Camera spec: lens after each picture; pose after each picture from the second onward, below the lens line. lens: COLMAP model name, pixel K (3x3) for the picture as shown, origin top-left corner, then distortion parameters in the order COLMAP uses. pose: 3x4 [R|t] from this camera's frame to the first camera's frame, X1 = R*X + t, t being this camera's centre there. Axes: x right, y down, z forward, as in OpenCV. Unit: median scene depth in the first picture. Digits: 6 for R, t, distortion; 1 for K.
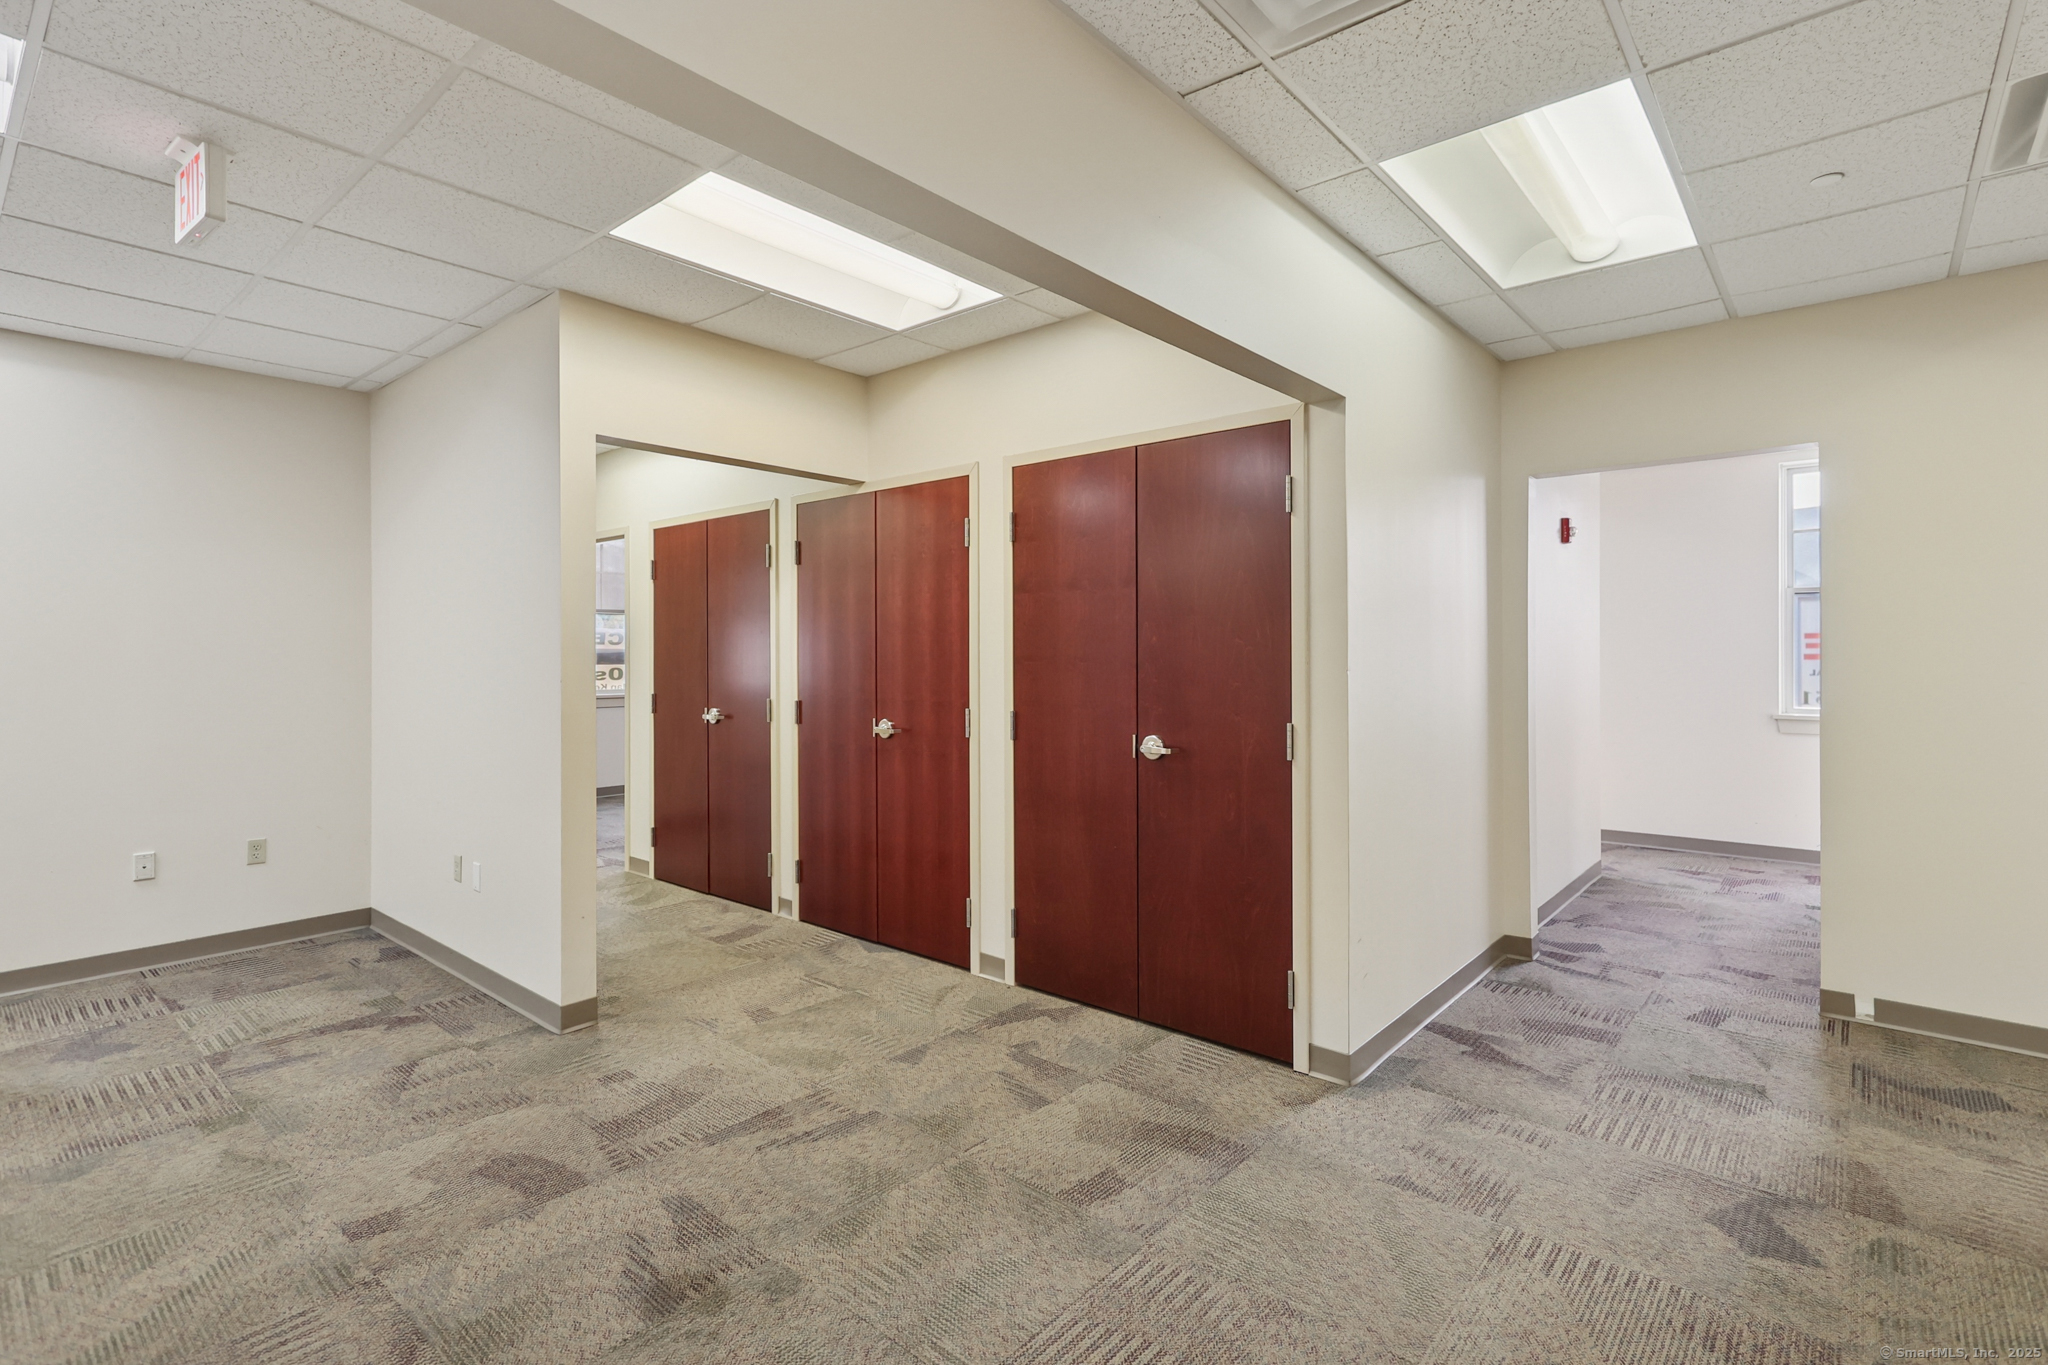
lens RADIAL K [[945.0, 0, 1037.9], [0, 945.0, 645.6], [0, 0, 1]] dist [-0.013337, 0.009895]
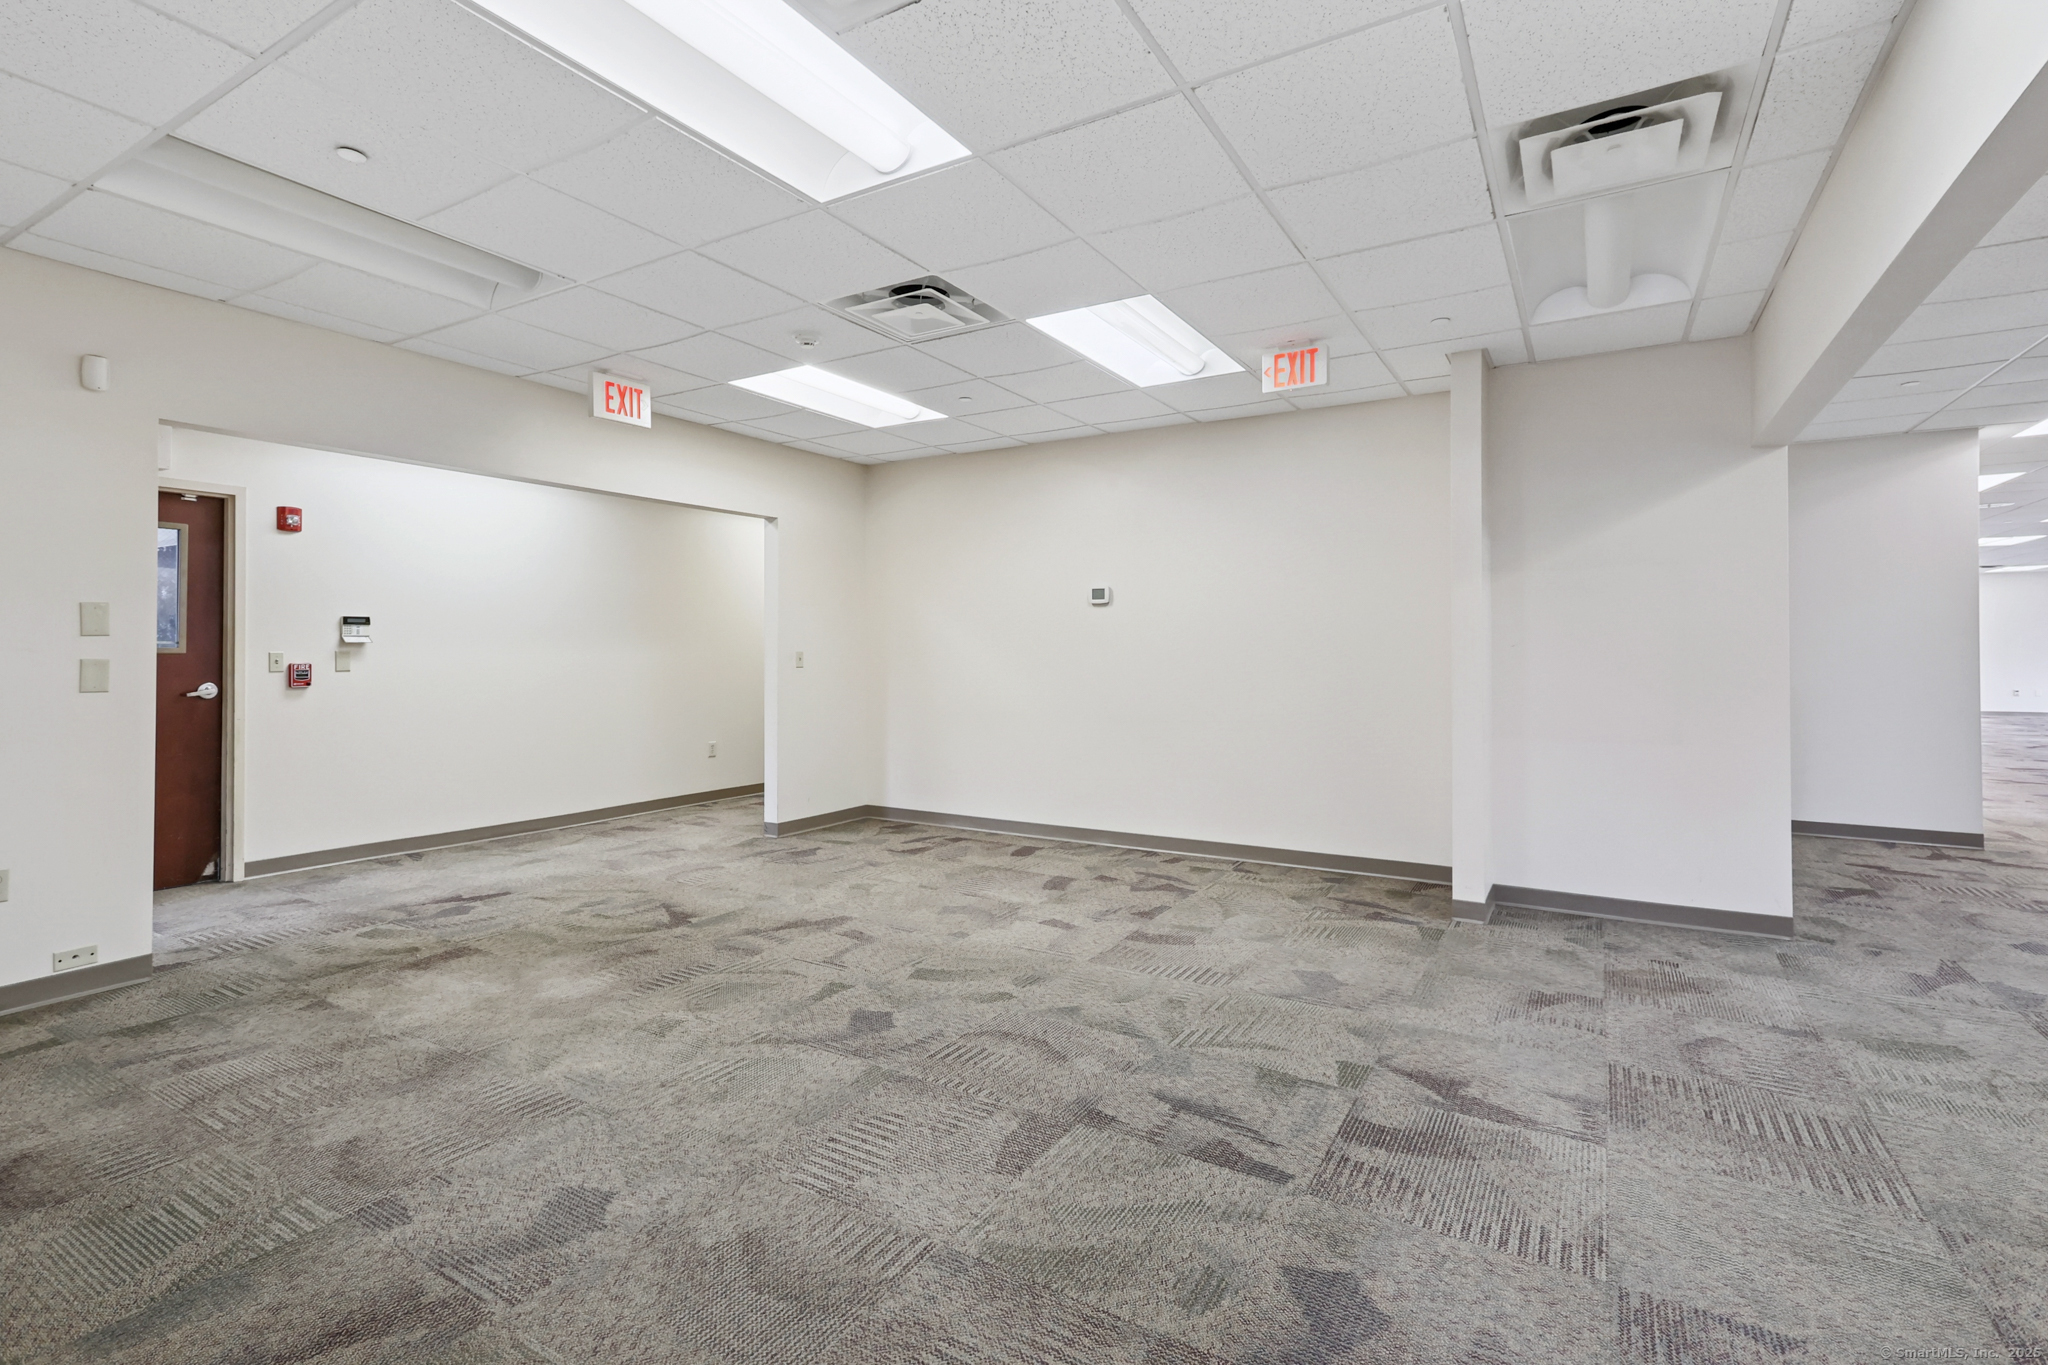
lens RADIAL K [[945.0, 0, 1037.9], [0, 945.0, 645.6], [0, 0, 1]] dist [-0.013337, 0.009895]
pose [[-0.983463, 0.006395, -0.180997, 1.241431], [0.009171, 0.999853, -0.014508, 0.058283], [0.180877, -0.015928, -0.983377, 1.888811]]
